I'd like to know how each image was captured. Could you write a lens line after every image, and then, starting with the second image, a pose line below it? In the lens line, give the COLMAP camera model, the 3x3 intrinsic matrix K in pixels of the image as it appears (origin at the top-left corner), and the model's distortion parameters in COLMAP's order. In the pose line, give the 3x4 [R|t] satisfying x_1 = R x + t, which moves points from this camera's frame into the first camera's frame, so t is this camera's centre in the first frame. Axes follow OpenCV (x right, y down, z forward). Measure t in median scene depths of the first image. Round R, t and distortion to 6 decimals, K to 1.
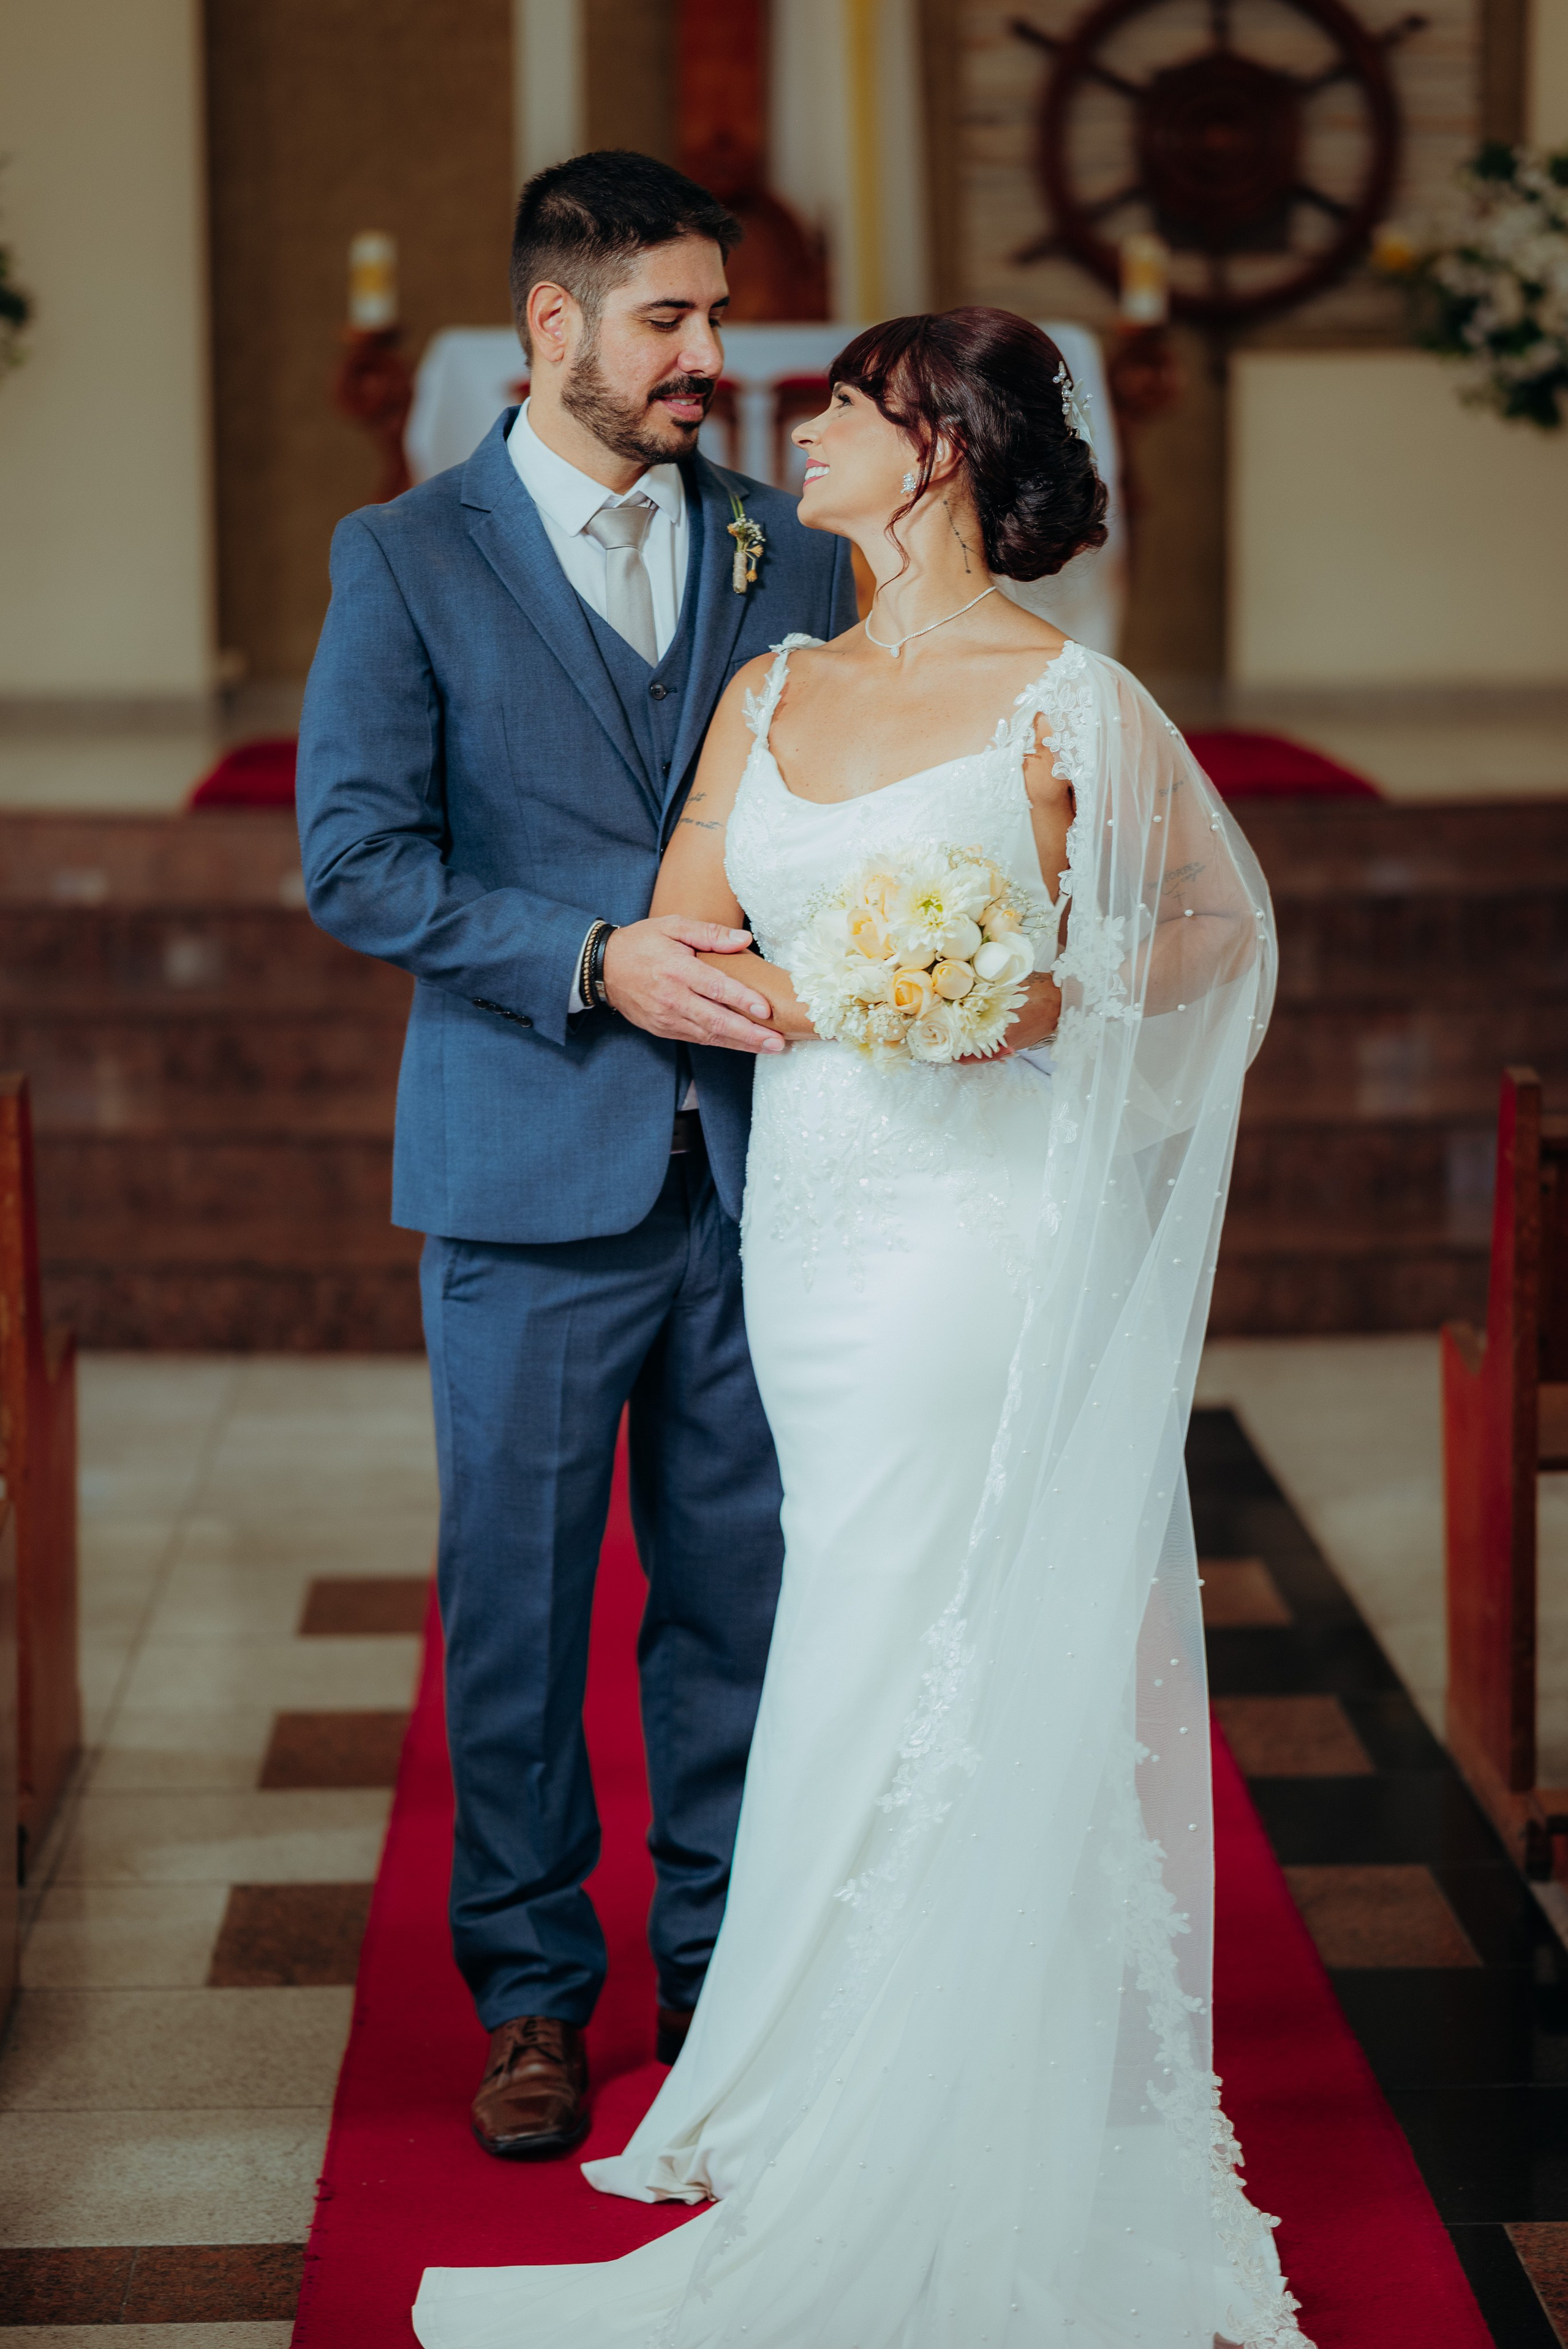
lens RADIAL K [[6119.7, 0, 797.5], [0, 6119.7, 1182.5], [0, 0, 1]] dist [0.042526, 0.000000]
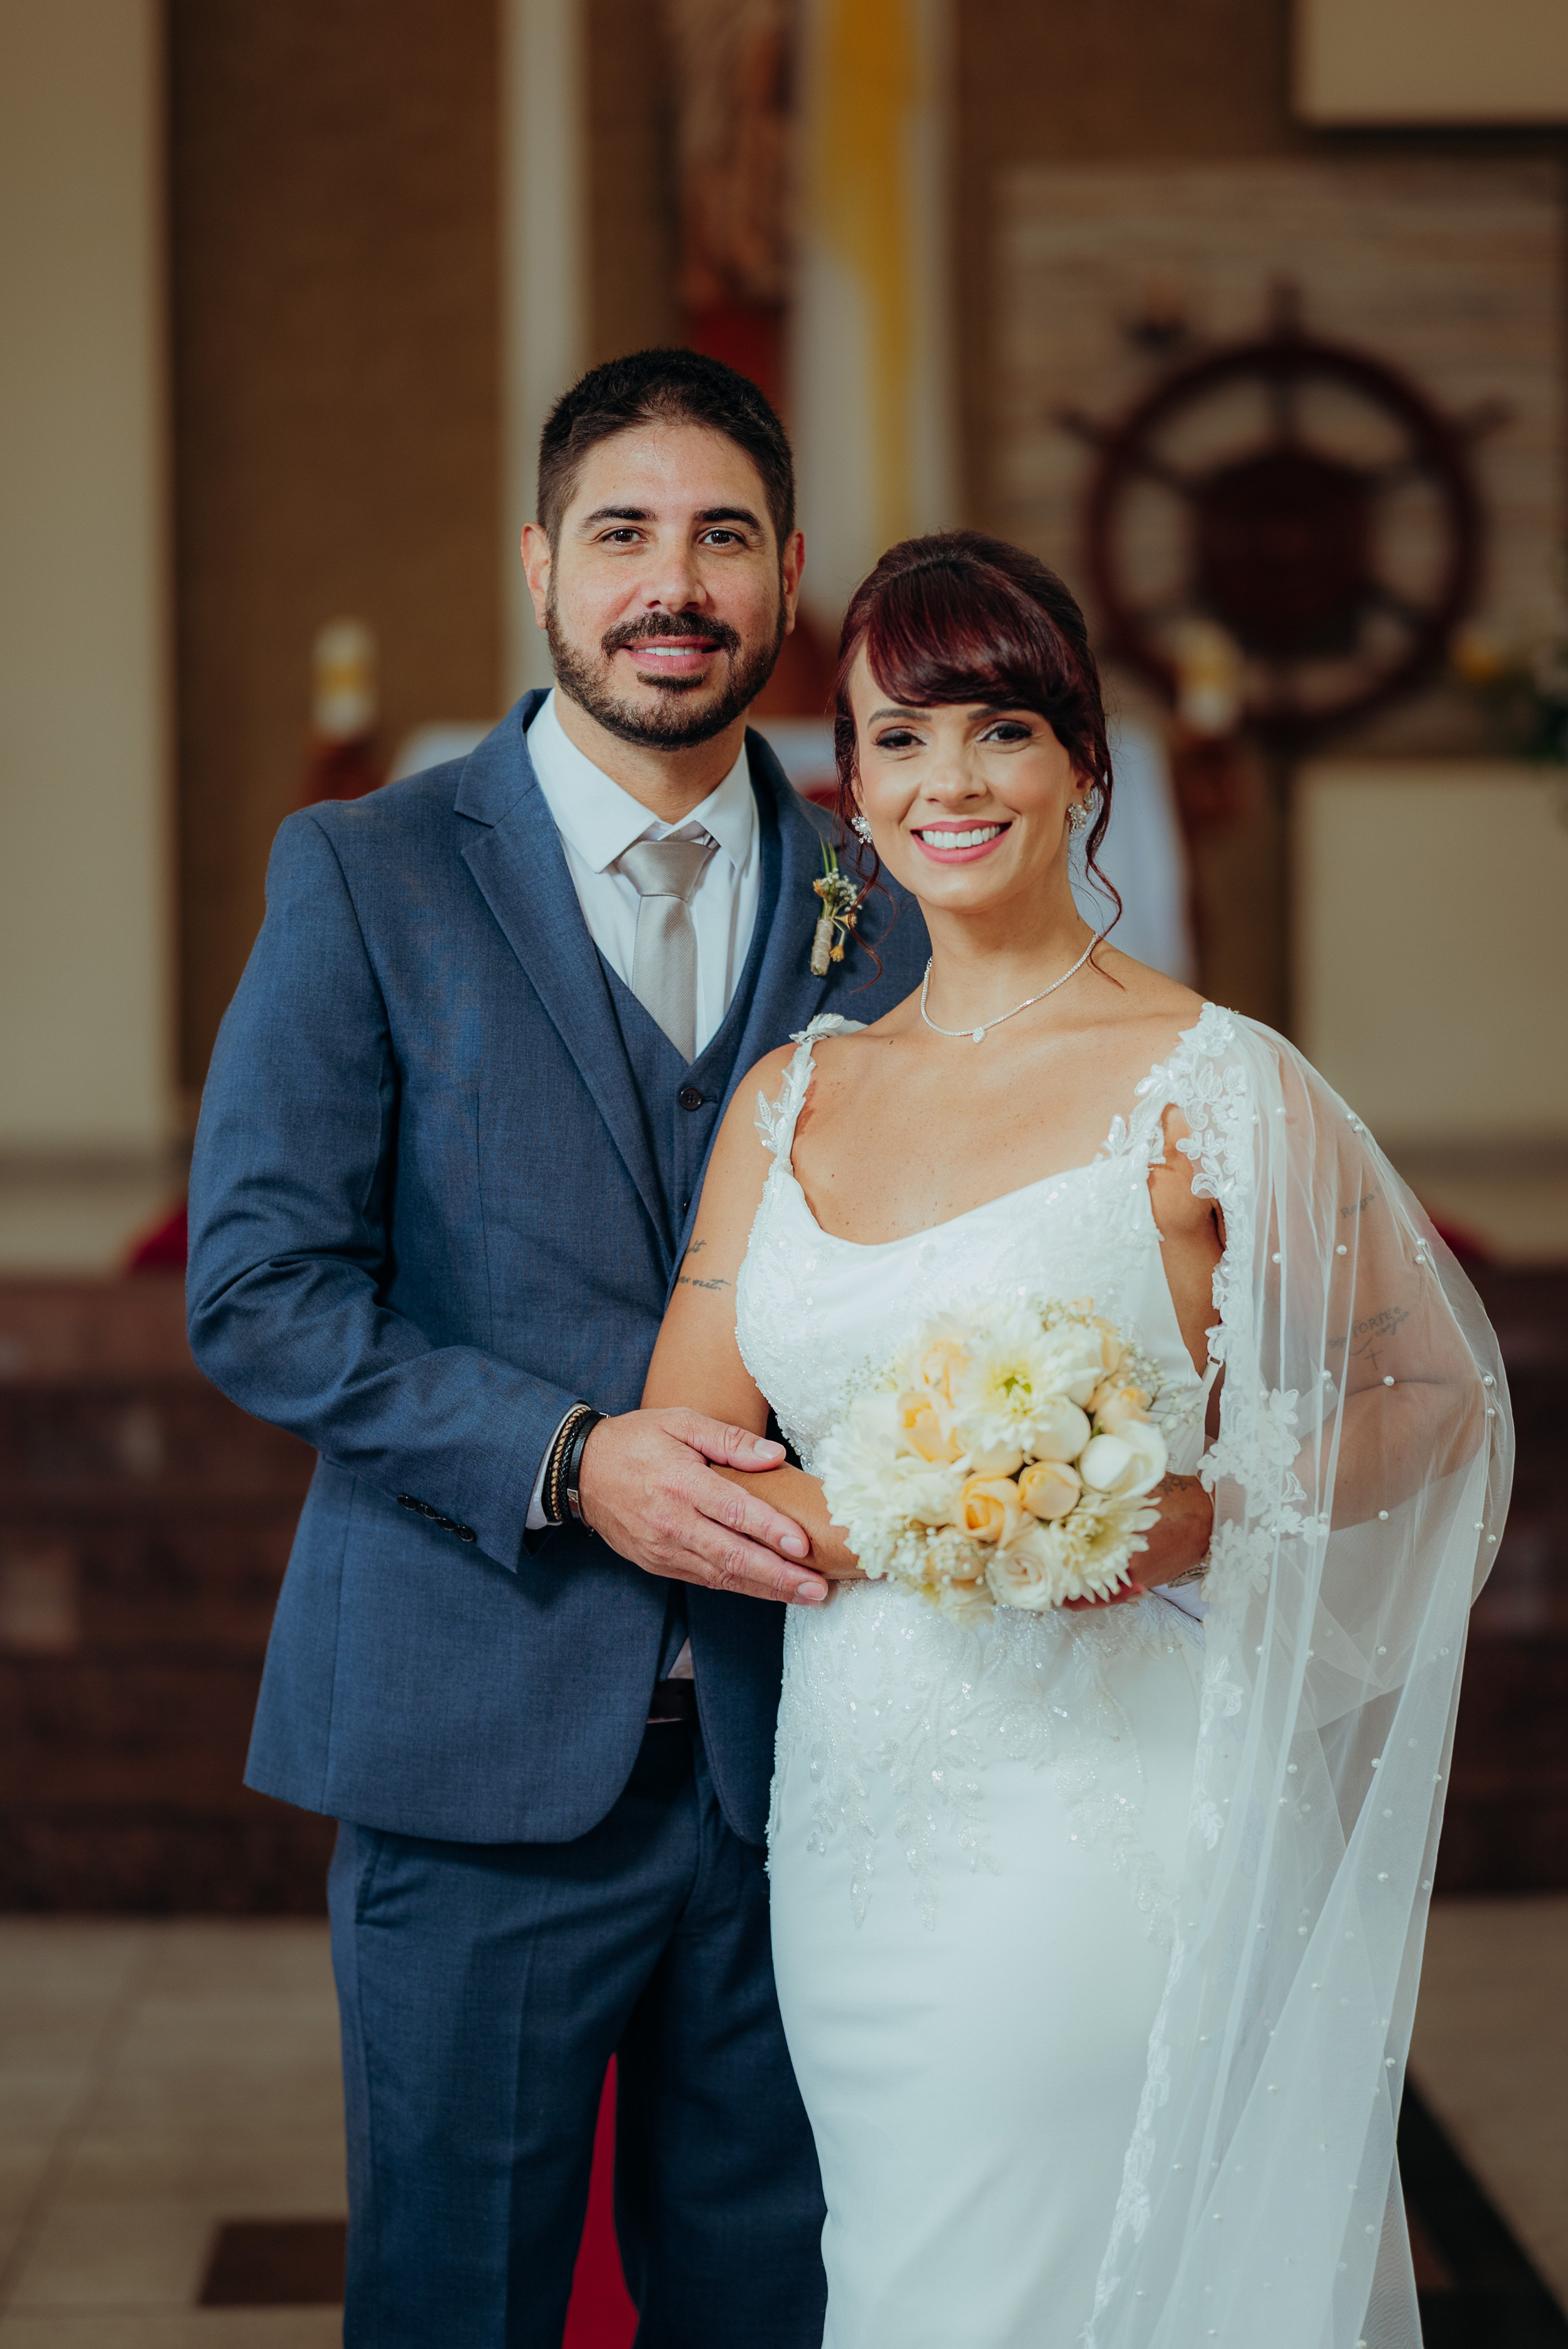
lens RADIAL K [[6120.5, 0, 791.1], [0, 6120.5, 1173.8], [0, 0, 1]] dist [0.042526, 0.000000]
pose [[0.999997, 0.001107, -0.002371, -0.005102], [-0.001291, 0.996863, -0.079142, -0.010397], [0.002276, 0.079145, 0.996861, 0.262811]]
